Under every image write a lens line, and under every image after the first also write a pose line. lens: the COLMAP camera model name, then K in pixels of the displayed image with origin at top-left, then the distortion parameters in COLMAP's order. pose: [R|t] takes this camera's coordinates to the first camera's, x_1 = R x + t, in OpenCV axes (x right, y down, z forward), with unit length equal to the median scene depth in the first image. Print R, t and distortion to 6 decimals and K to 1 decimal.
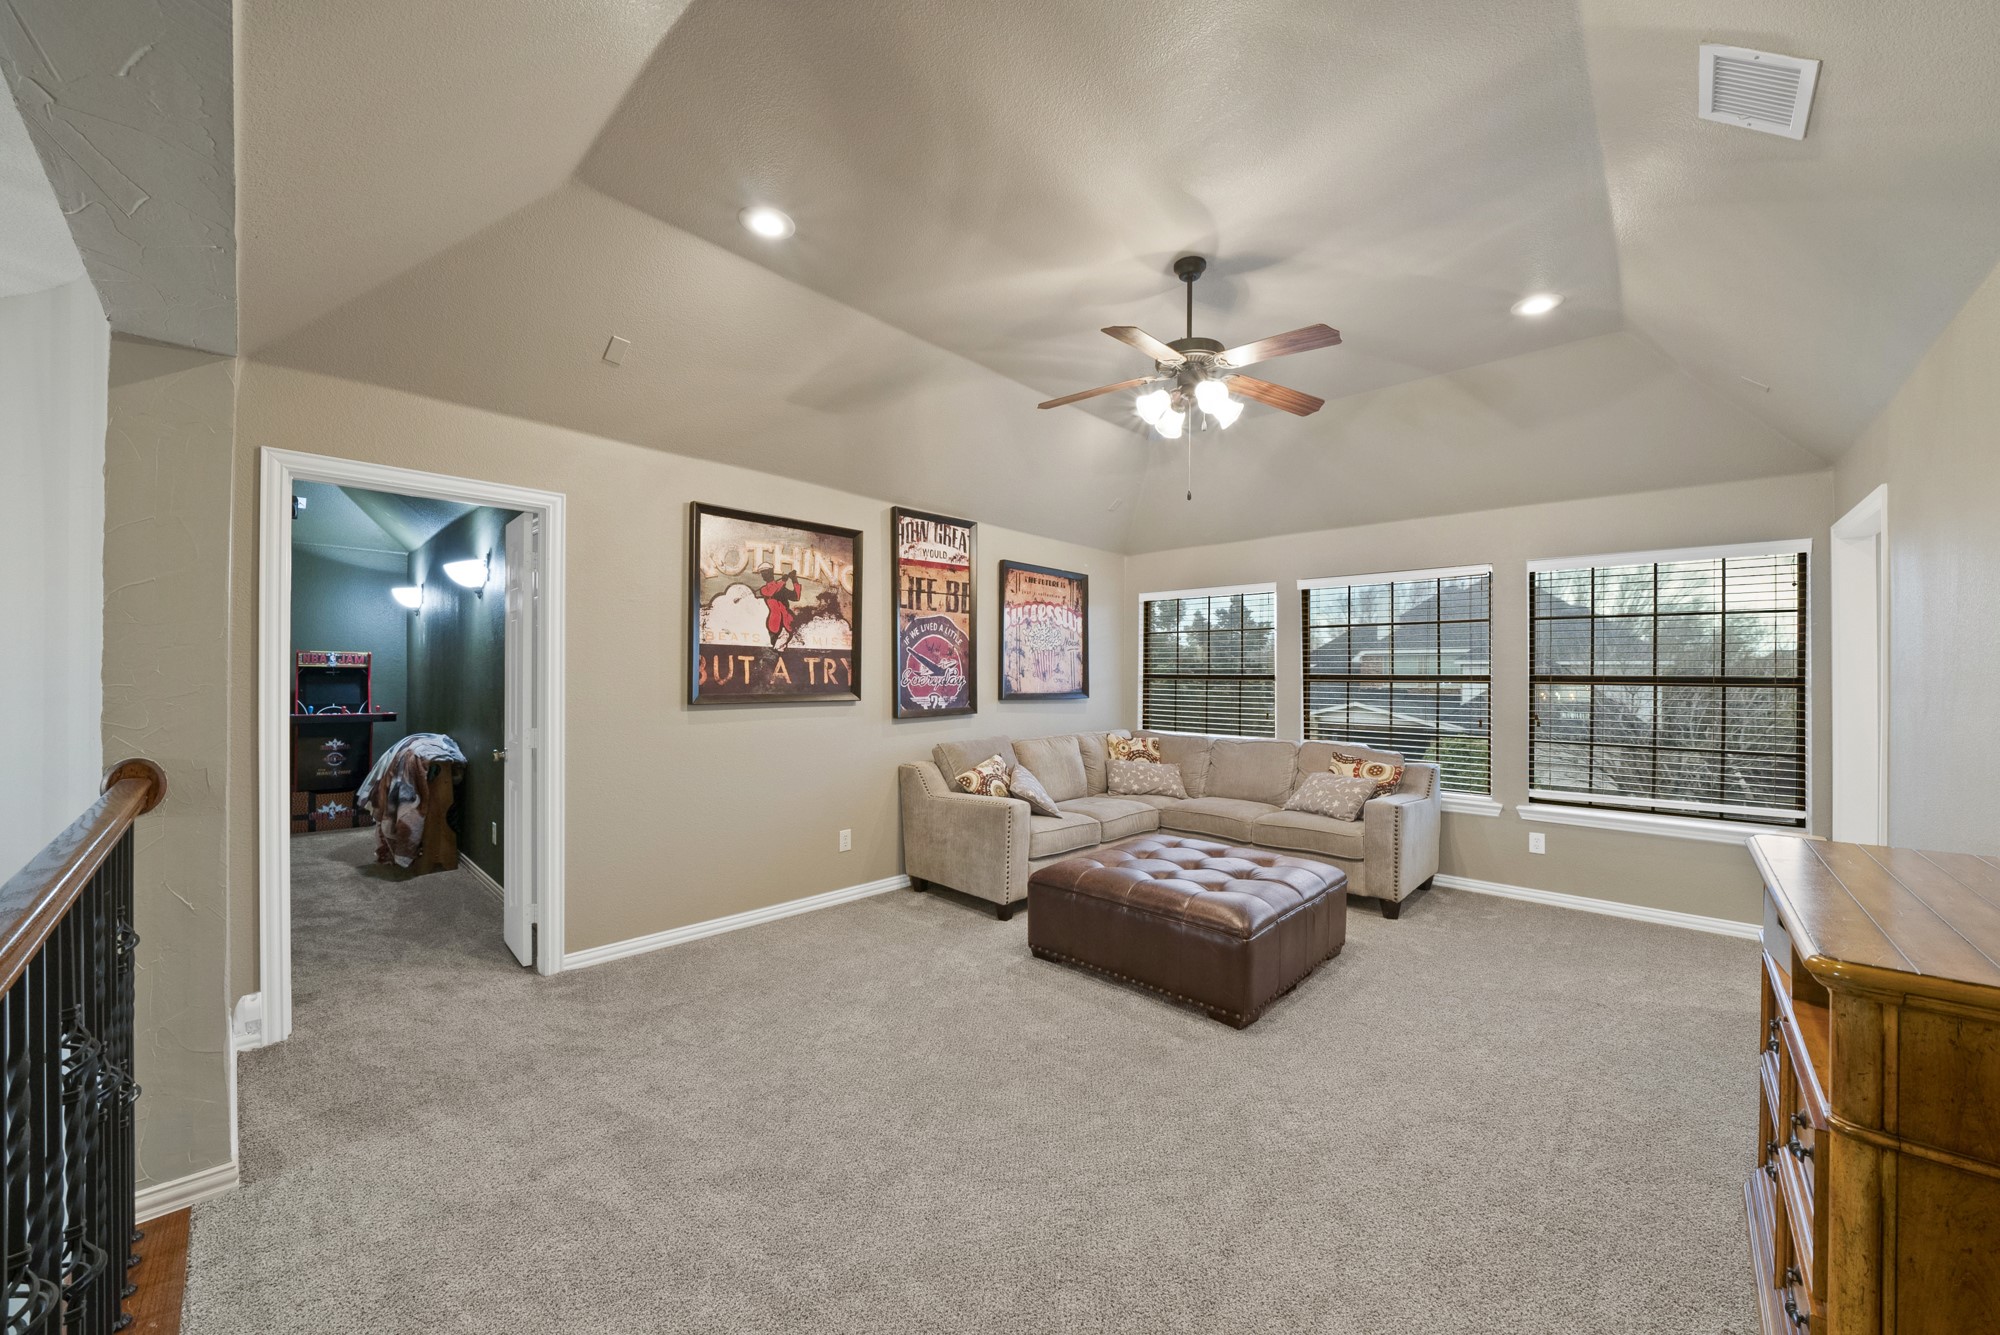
lens RADIAL K [[715.7, 0, 1004.0], [0, 715.7, 670.1], [0, 0, 1]] dist [-0.020392, 0.000308]
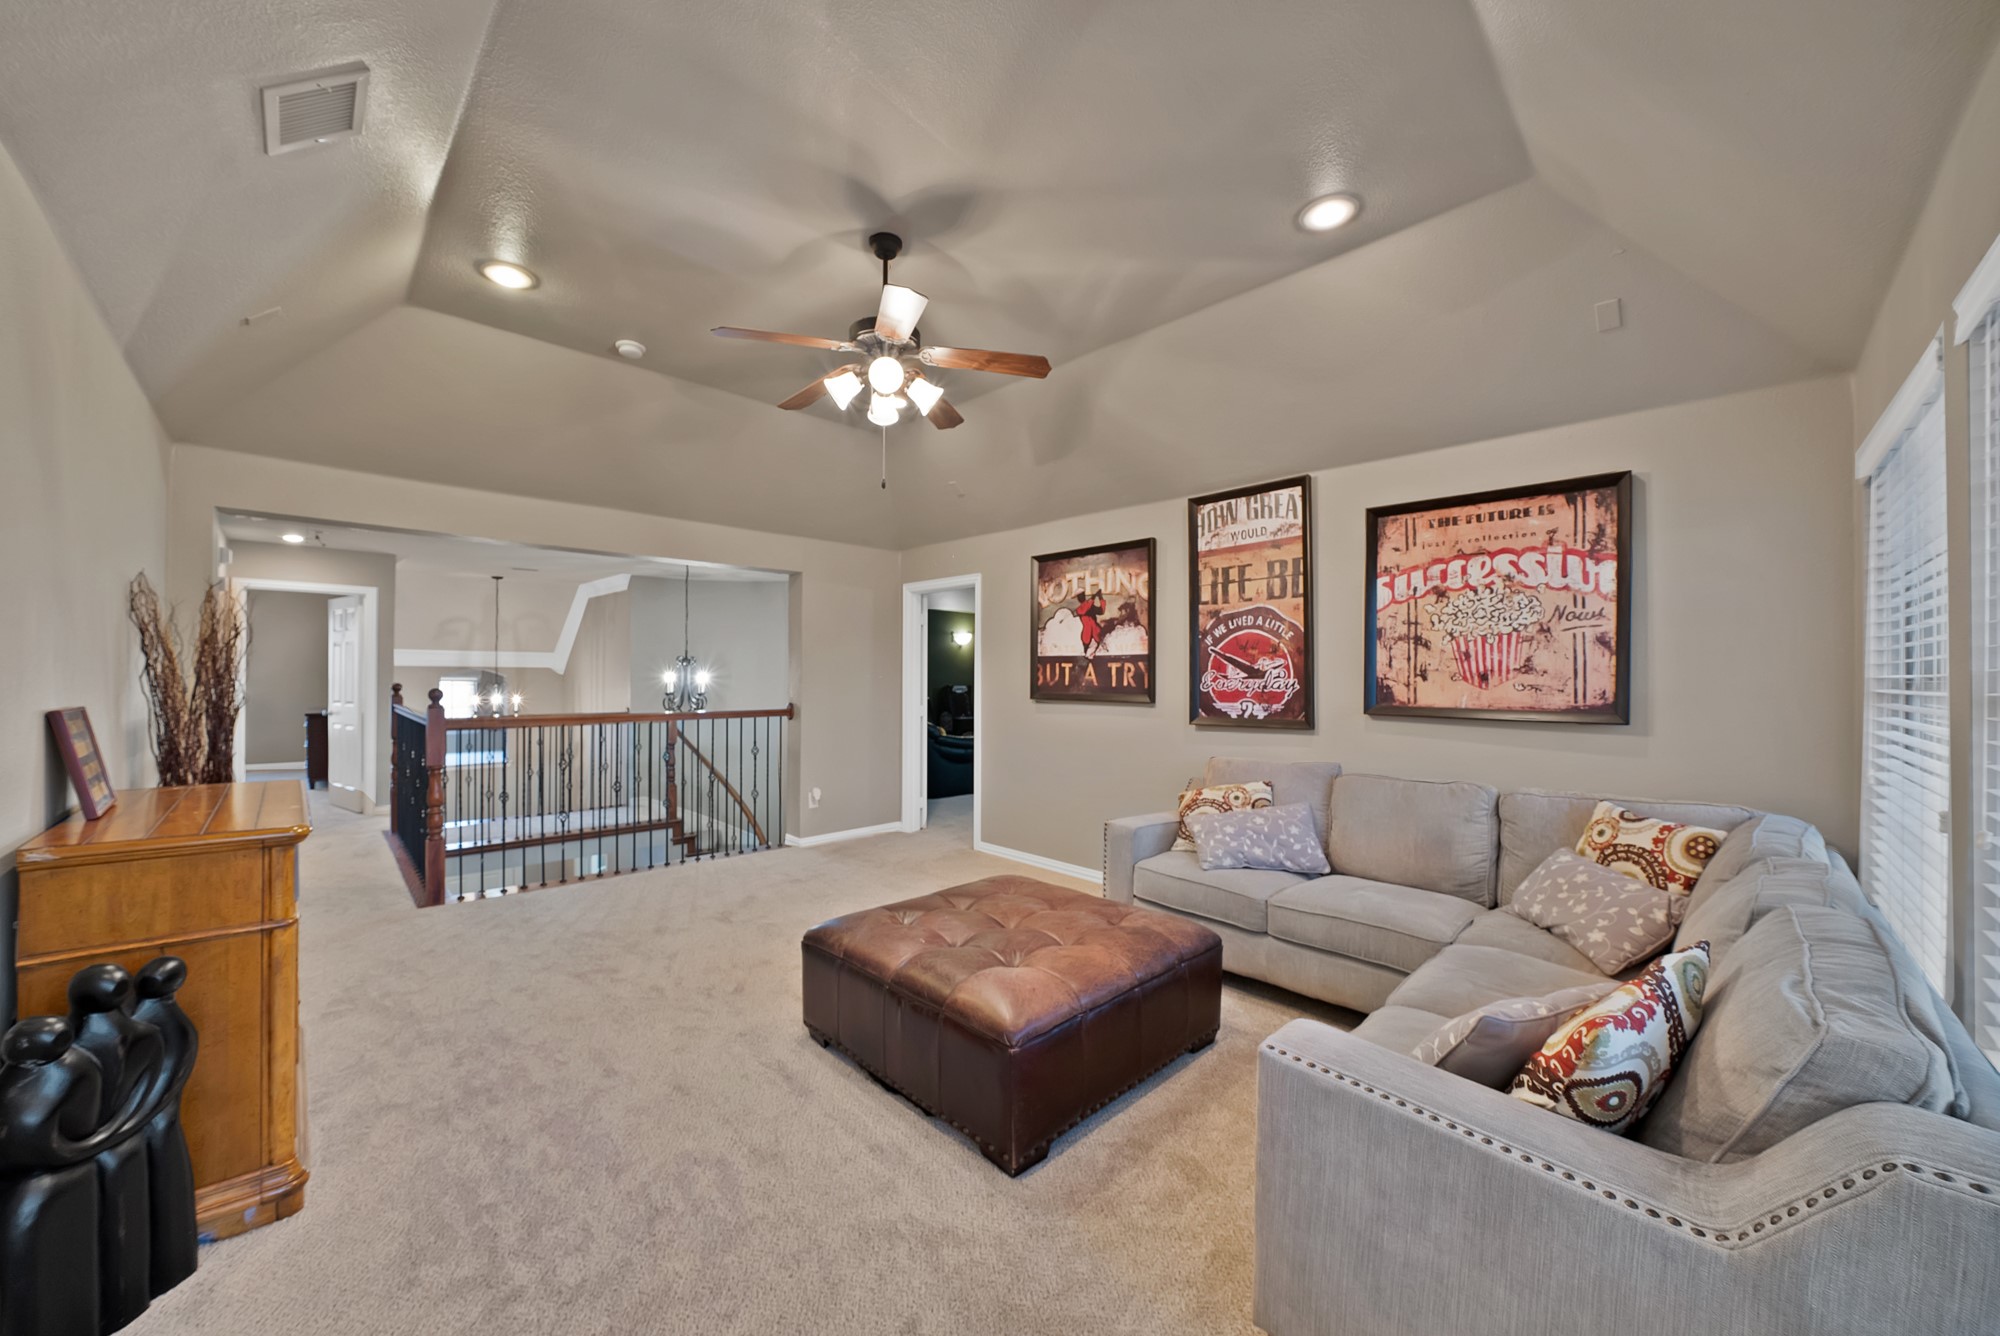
lens RADIAL K [[715.7, 0, 1004.0], [0, 715.7, 670.6], [0, 0, 1]] dist [-0.020392, 0.000308]
pose [[-0.026744, -0.018144, -0.999478, 0.790707], [-0.000102, 0.999835, -0.018148, 0.014158], [0.999642, -0.000384, -0.026741, 0.779803]]
